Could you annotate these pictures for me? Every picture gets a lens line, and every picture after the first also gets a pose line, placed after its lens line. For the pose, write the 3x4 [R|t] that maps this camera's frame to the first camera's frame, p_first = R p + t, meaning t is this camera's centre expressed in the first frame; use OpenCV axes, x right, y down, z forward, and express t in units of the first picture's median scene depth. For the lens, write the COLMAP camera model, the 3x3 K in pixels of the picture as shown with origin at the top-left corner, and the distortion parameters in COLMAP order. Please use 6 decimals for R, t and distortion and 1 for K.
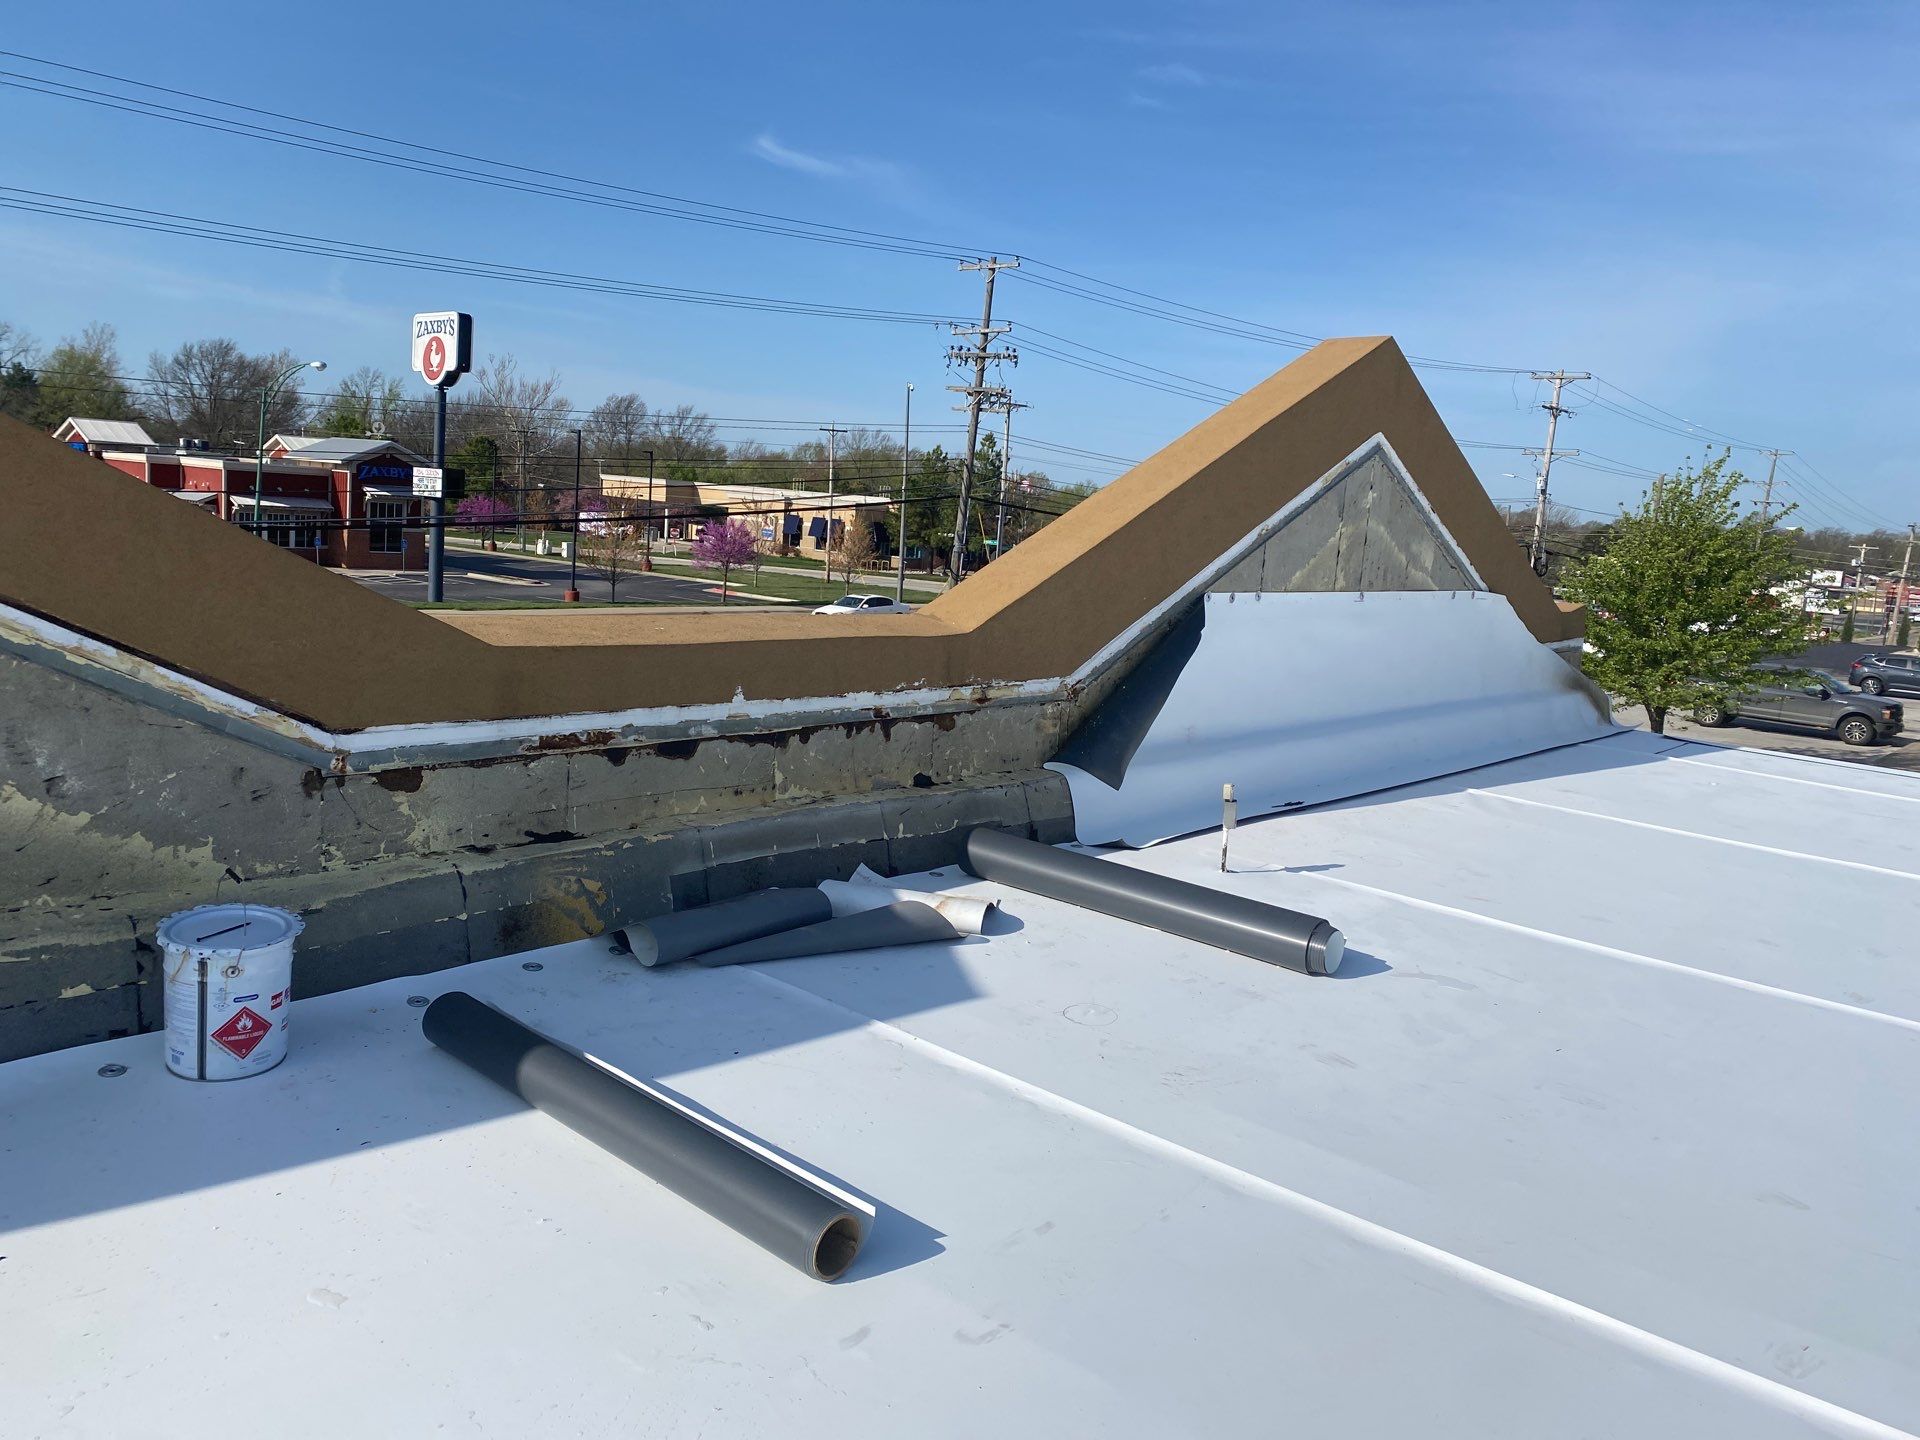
lens RADIAL K [[1413.9, 0, 960.6], [0, 1413.9, 692.6], [0, 0, 1]] dist [0.004039, -0.048414]
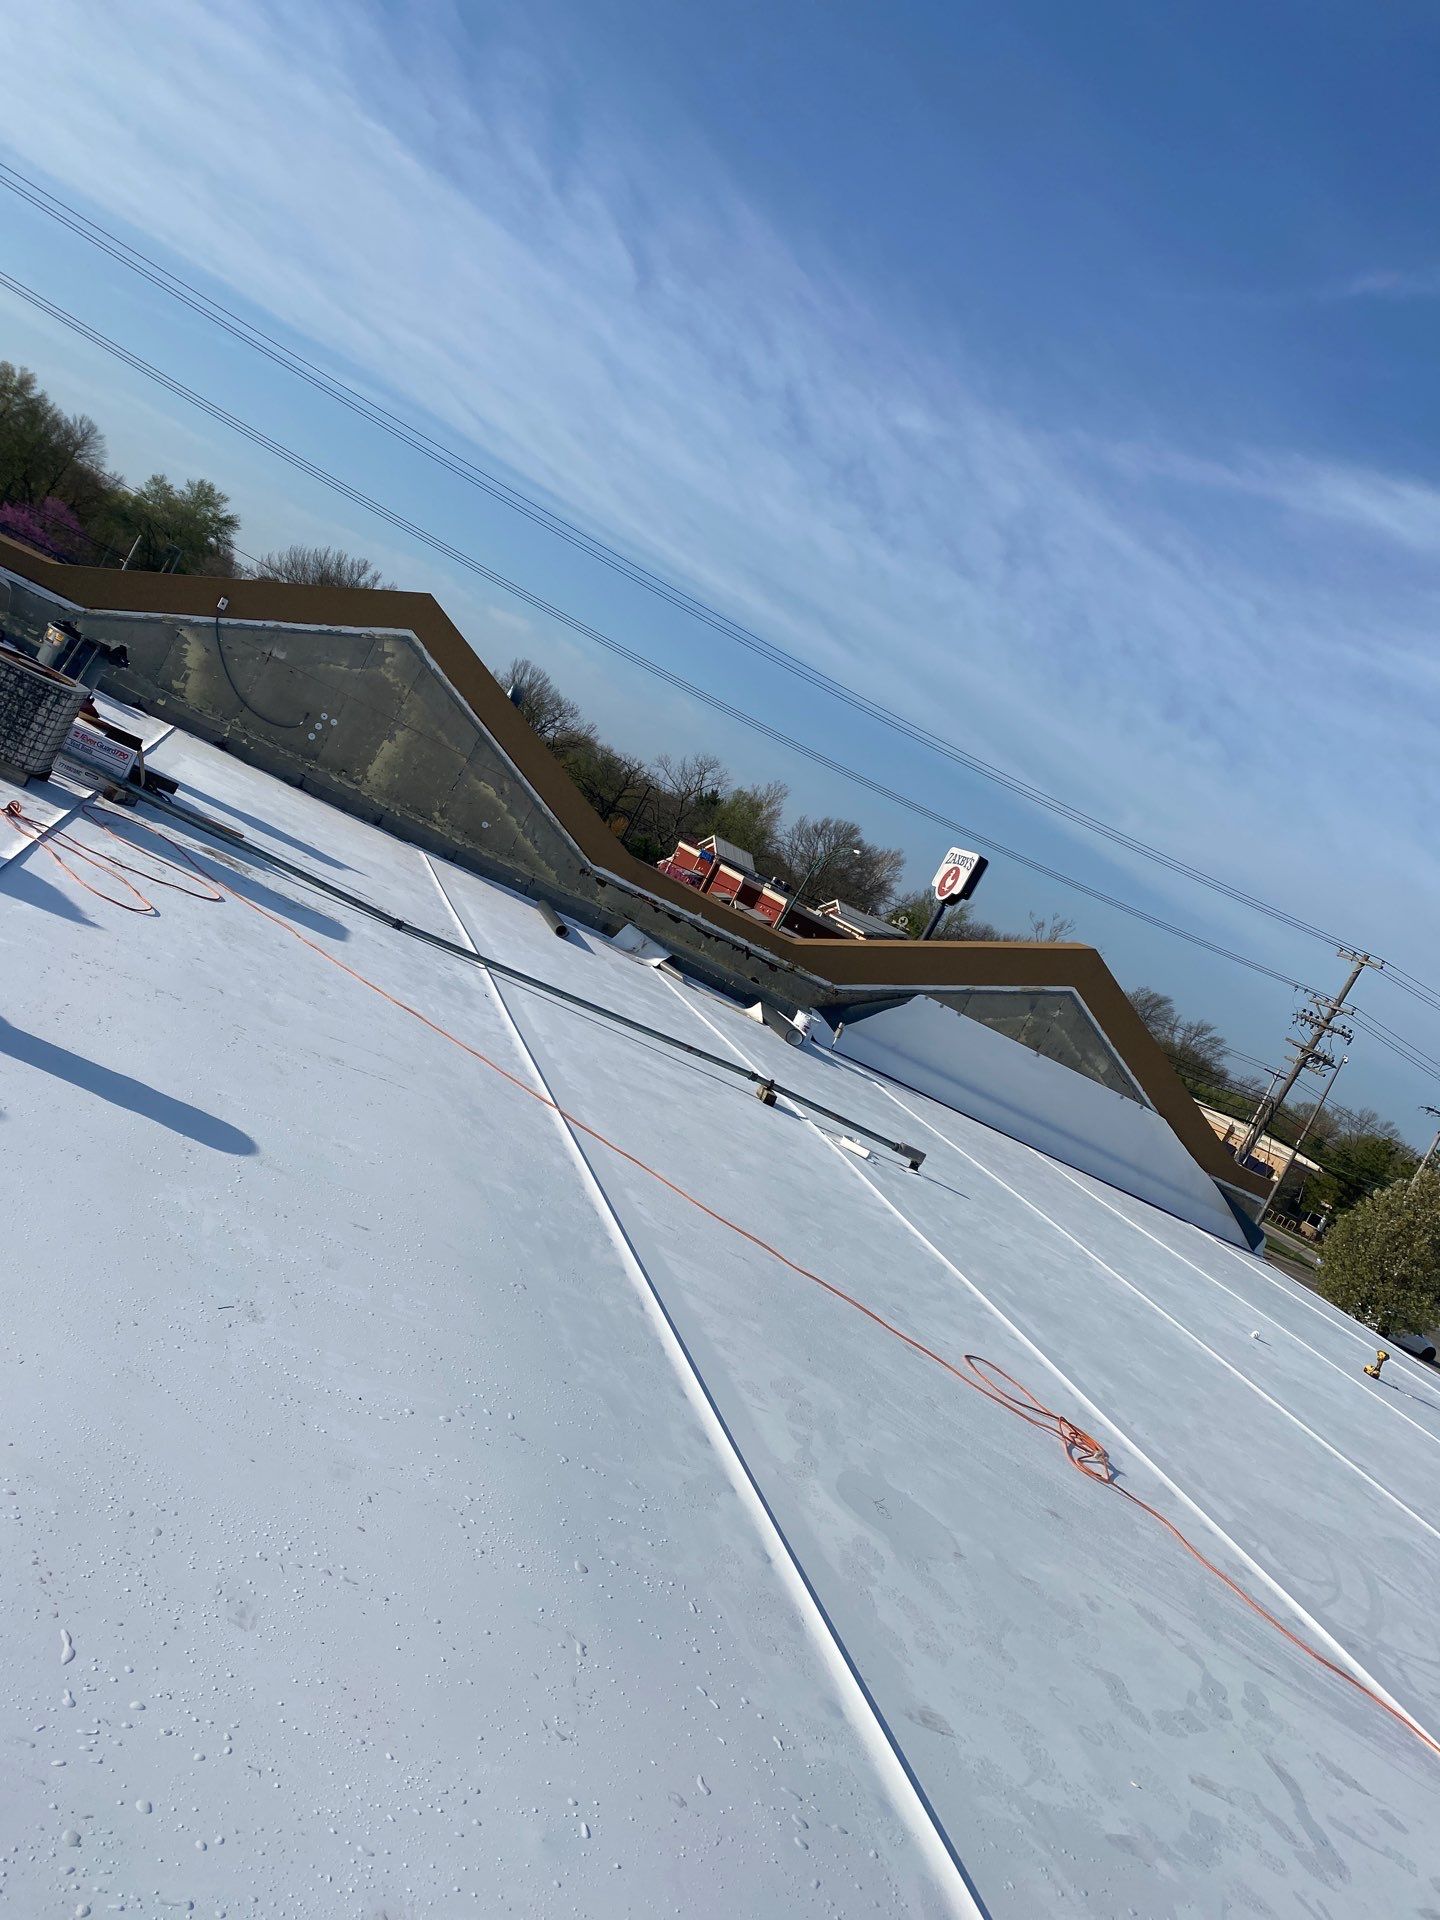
lens RADIAL K [[1435.8, 0, 721.5], [0, 1435.8, 933.9], [0, 0, 1]] dist [0.007384, -0.000288]
pose [[0.780203, 0.348832, -0.519230, 0.214197], [-0.462364, 0.880677, -0.103093, 0.047369], [0.421312, 0.320507, 0.848394, -0.239039]]
